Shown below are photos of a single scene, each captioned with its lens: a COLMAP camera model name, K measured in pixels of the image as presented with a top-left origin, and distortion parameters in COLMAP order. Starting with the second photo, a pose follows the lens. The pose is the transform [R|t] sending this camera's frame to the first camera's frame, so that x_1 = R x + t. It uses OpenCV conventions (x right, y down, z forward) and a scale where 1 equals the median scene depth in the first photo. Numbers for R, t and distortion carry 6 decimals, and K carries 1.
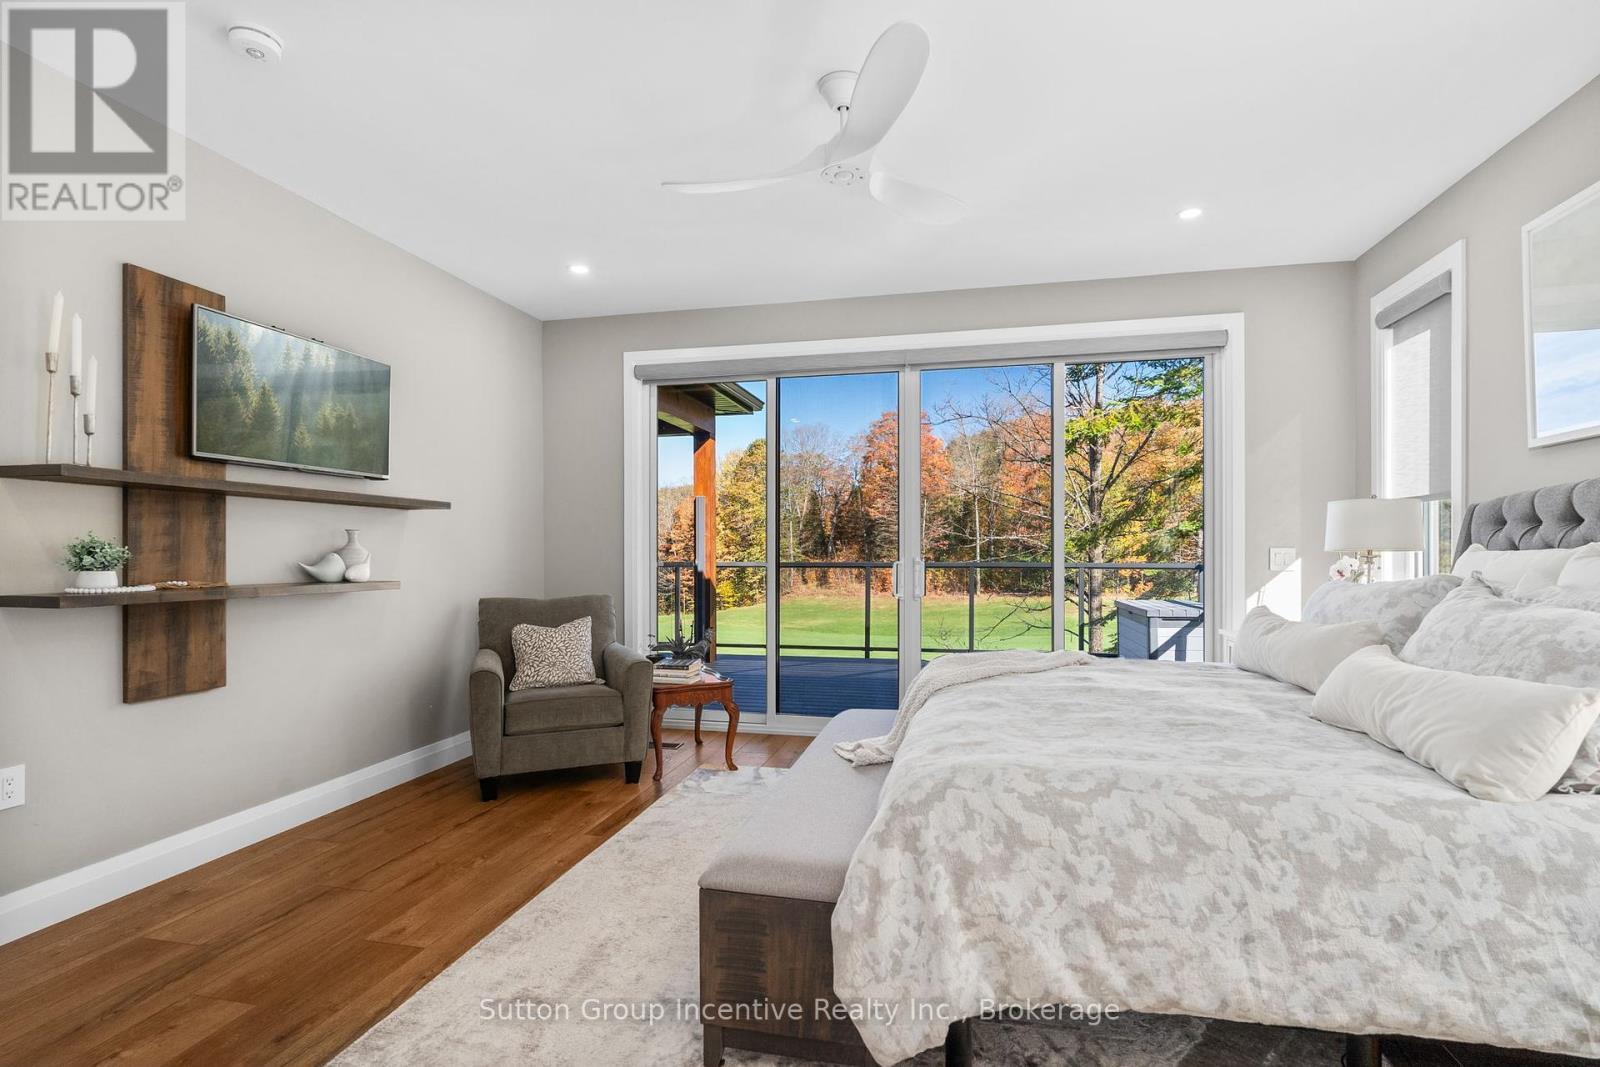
lens RADIAL K [[771.3, 0, 801.8], [0, 771.3, 558.3], [0, 0, 1]] dist [0.000261, 0.000287]
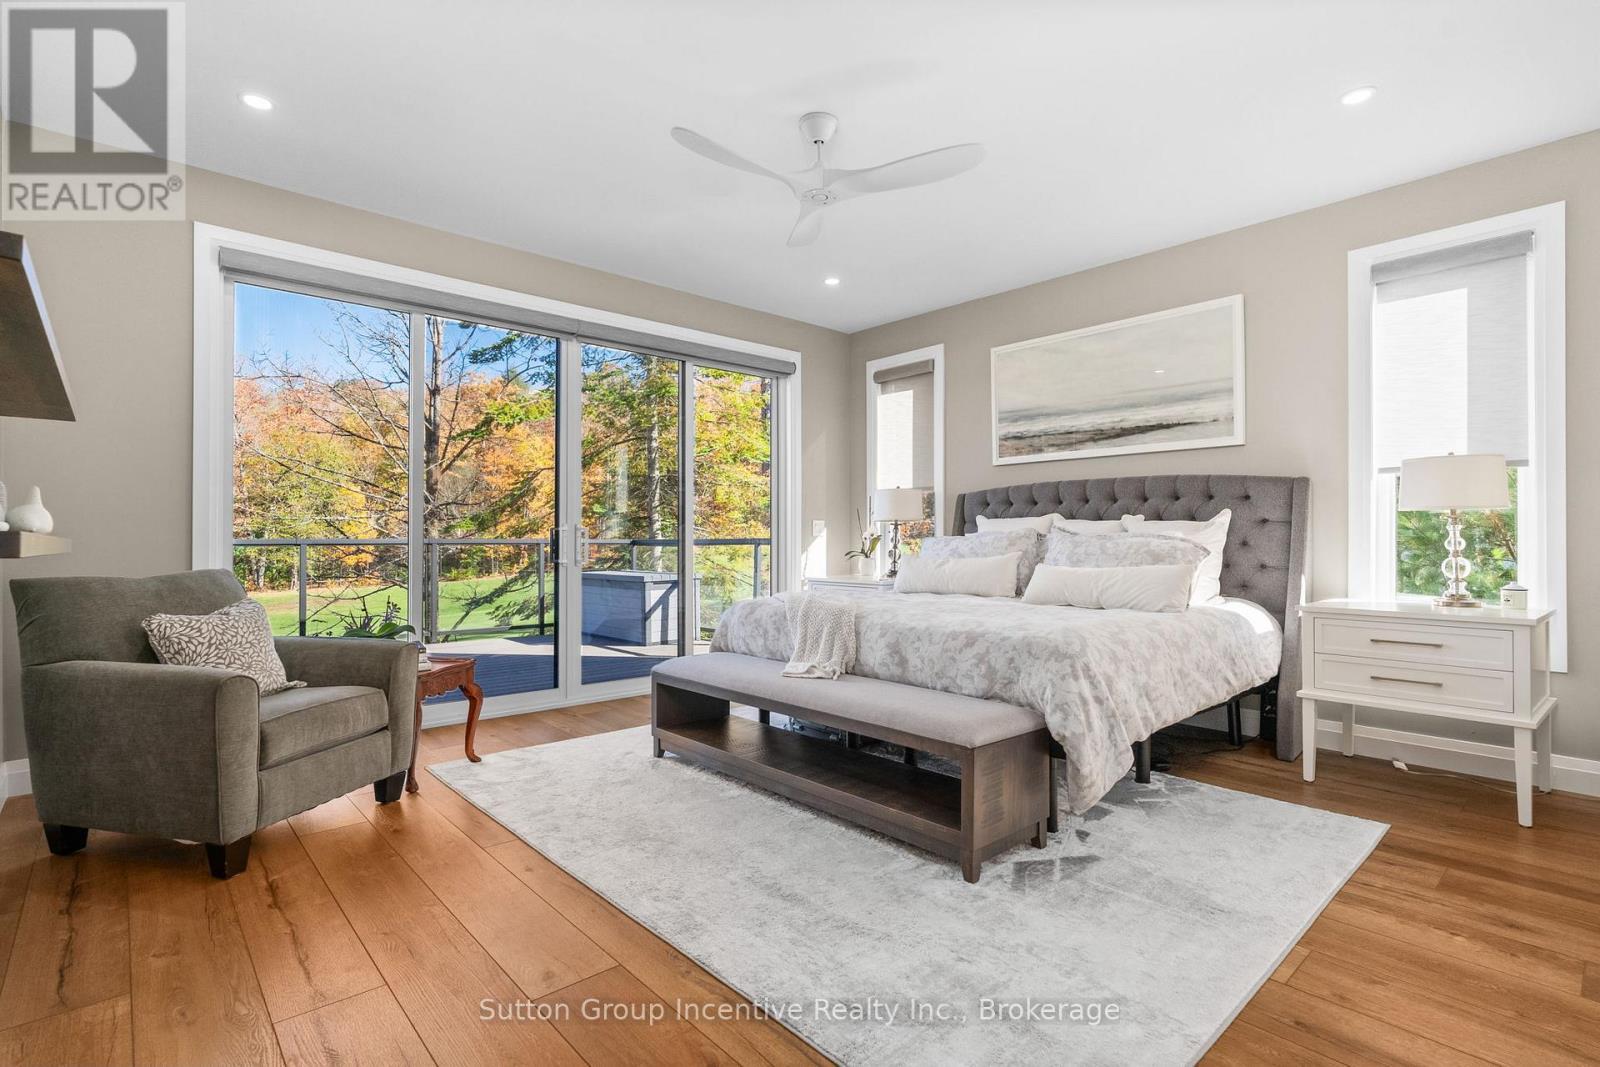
lens RADIAL K [[771.3, 0, 796.5], [0, 771.3, 534.4], [0, 0, 1]] dist [0.000261, 0.000287]
pose [[0.575628, 0.008371, 0.817669, -0.684707], [0.006157, 0.999875, -0.014571, 0.039397], [-0.817688, 0.013422, 0.575505, 0.238958]]
